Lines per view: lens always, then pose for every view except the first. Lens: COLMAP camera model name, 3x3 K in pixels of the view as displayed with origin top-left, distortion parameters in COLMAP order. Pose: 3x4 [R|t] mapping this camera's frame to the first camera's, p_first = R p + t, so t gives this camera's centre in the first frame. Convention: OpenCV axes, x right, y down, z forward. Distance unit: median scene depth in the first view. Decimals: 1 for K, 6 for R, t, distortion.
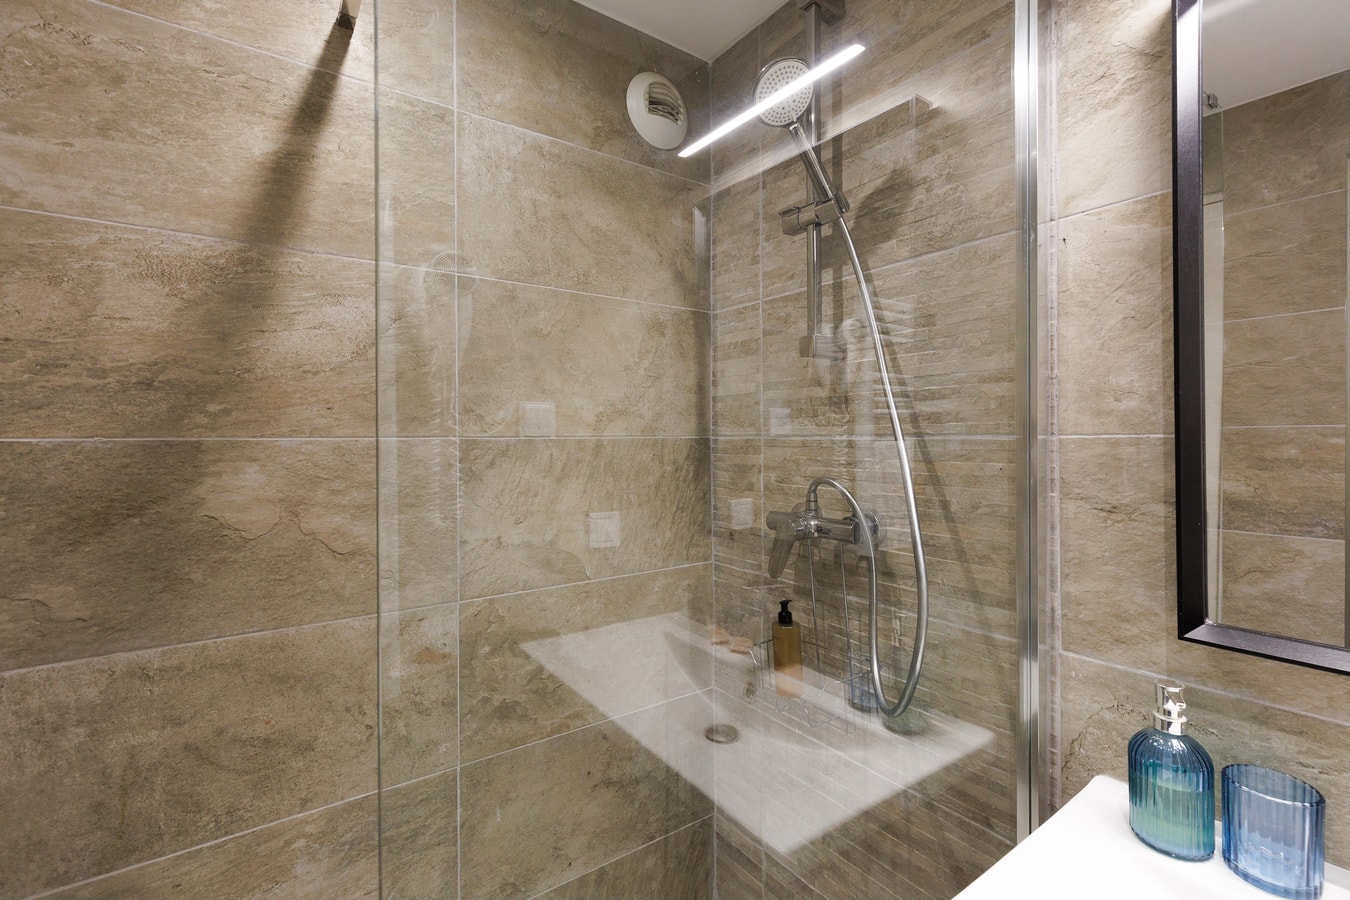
lens RADIAL K [[613.0, 0, 669.2], [0, 613.0, 448.2], [0, 0, 1]] dist [0.011027, -0.000403]
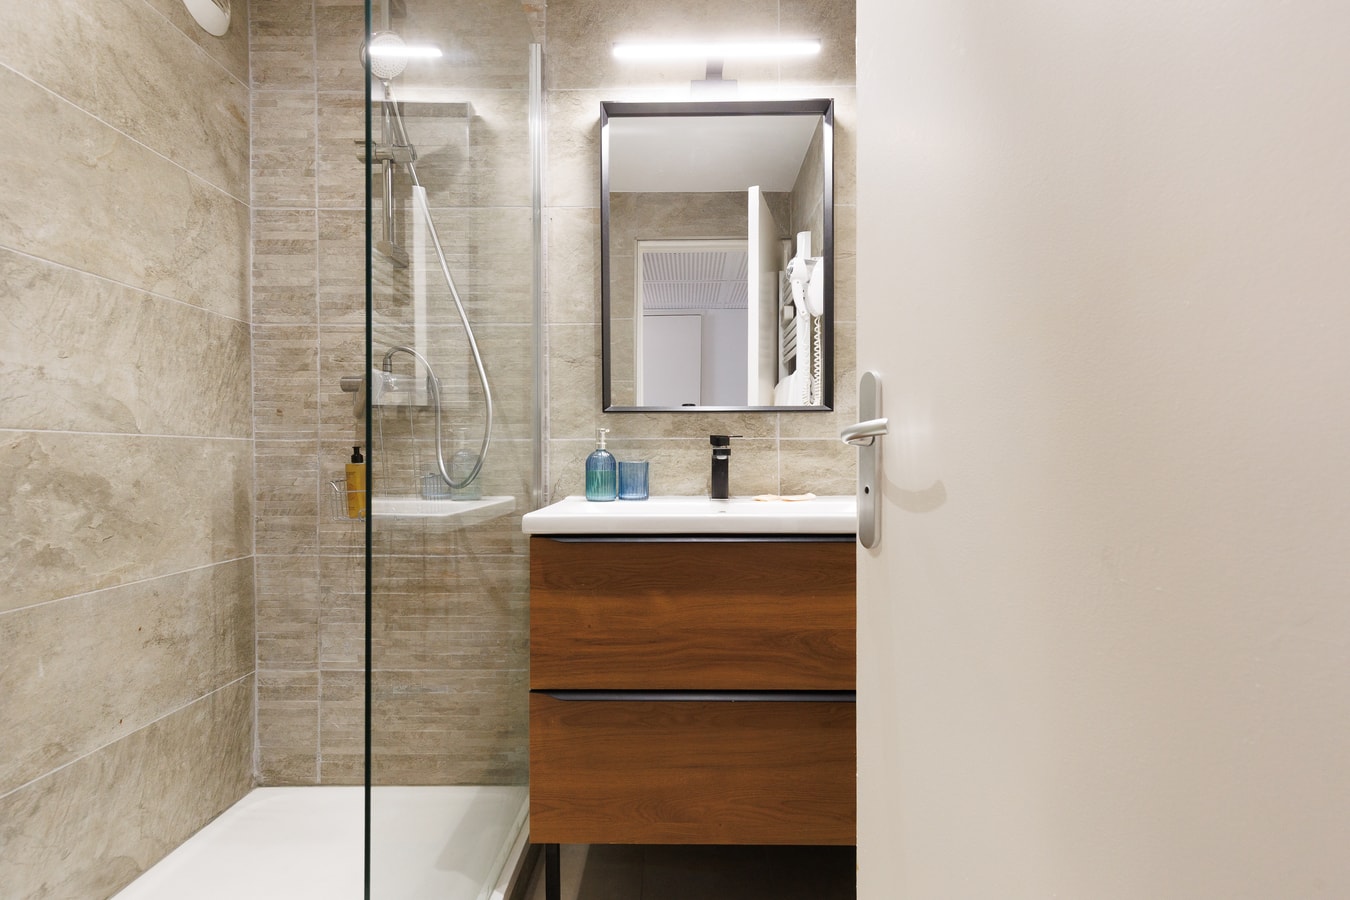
lens RADIAL K [[613.0, 0, 669.2], [0, 613.0, 448.2], [0, 0, 1]] dist [0.011027, -0.000403]
pose [[0.603754, 0.013607, 0.797055, -0.445188], [-0.000110, 0.999856, -0.016986, 0.280096], [-0.797171, 0.010167, 0.603668, -0.287827]]
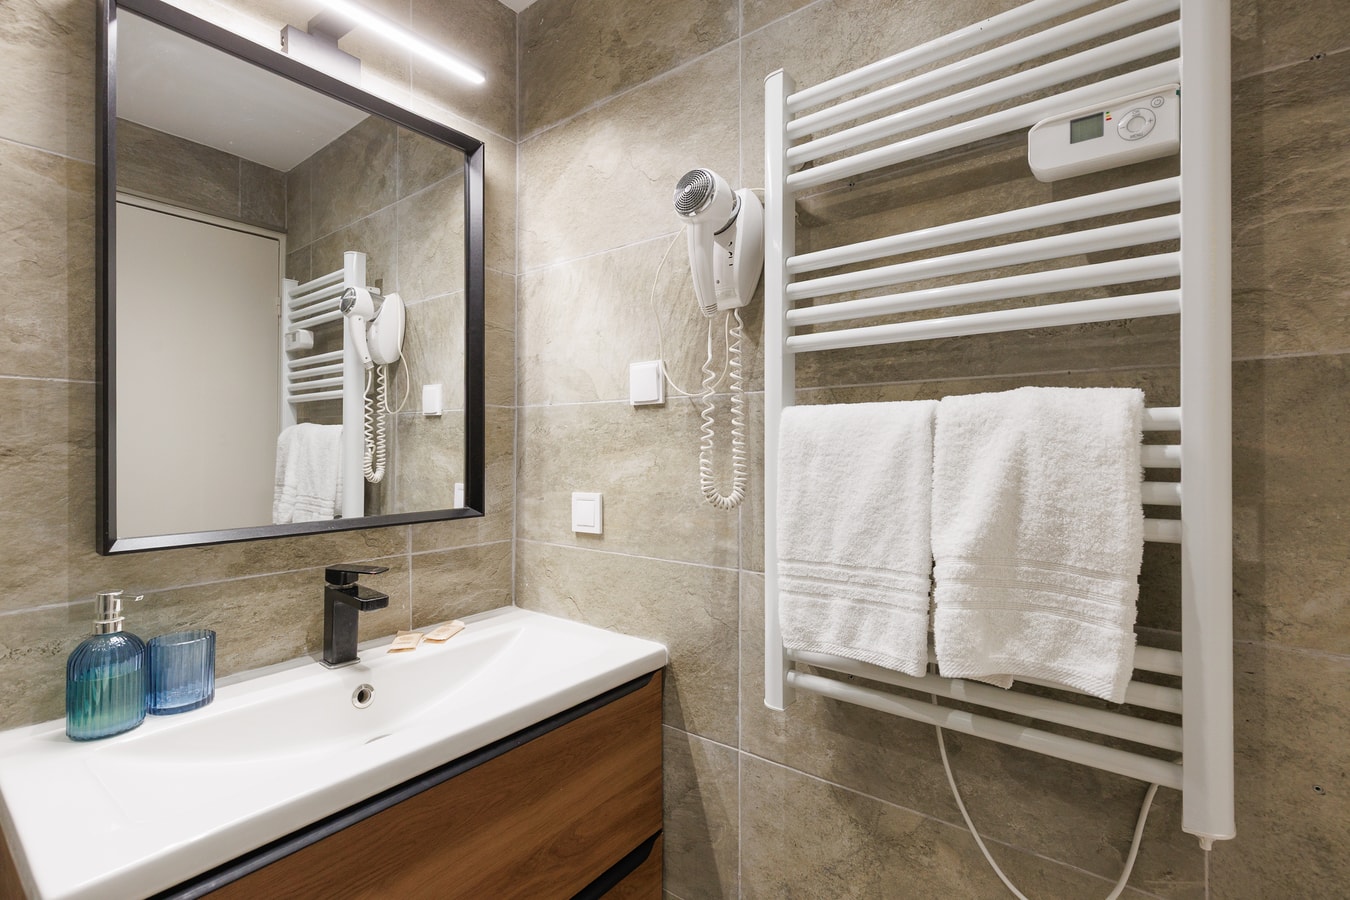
lens RADIAL K [[616.9, 0, 680.5], [0, 616.9, 429.8], [0, 0, 1]] dist [0.002121, -0.000156]
pose [[-0.284911, 0.028960, 0.958116, -0.350720], [0.009746, 0.999579, -0.027315, 0.068637], [-0.958504, 0.001556, -0.285074, 0.178896]]
